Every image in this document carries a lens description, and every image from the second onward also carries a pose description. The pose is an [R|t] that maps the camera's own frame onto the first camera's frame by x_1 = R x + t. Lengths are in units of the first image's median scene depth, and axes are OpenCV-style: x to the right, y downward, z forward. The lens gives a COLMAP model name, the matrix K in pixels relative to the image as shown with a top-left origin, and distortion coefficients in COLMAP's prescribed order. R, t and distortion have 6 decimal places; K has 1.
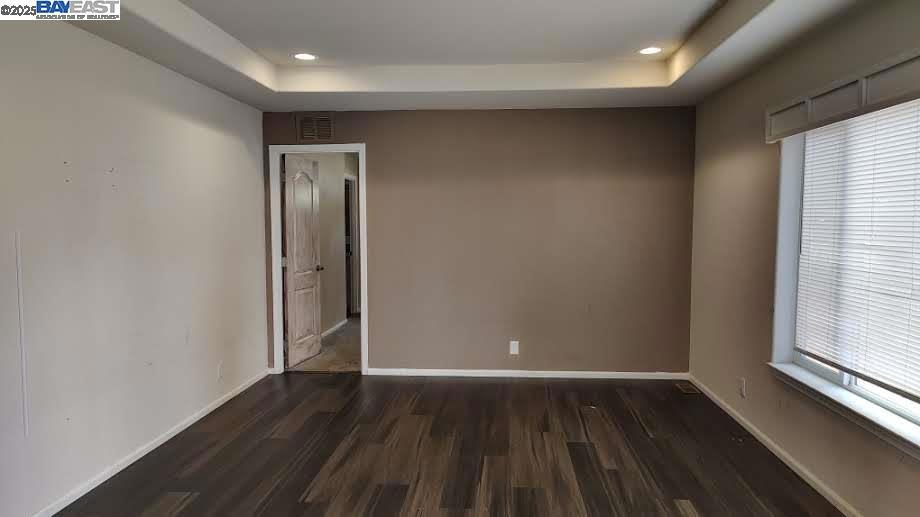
lens RADIAL K [[636.6, 0, 460.7], [0, 636.6, 265.6], [0, 0, 1]] dist [0.022197, -0.008092]
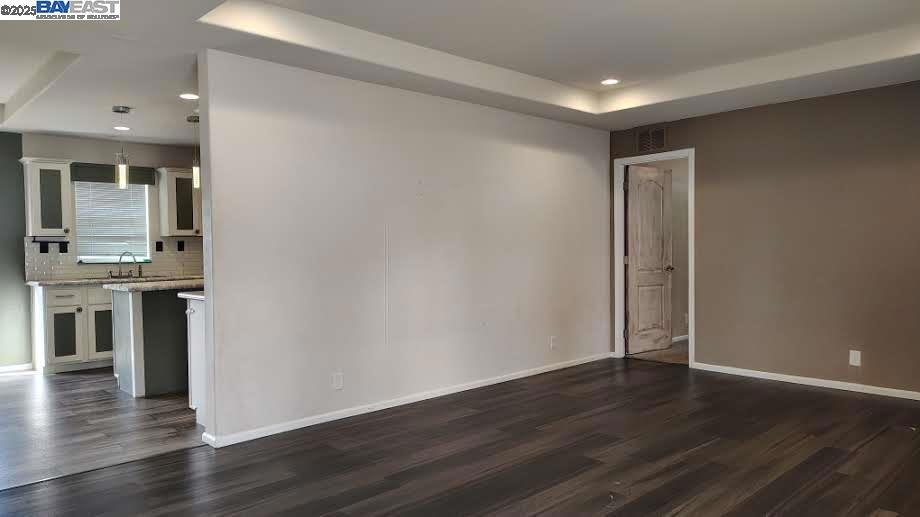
lens RADIAL K [[636.6, 0, 457.0], [0, 636.6, 254.9], [0, 0, 1]] dist [0.022197, -0.008092]
pose [[0.728856, 0.002921, -0.684660, 0.286342], [-0.037937, 0.998627, -0.036125, 0.038445], [0.683615, 0.052304, 0.727967, -0.034555]]
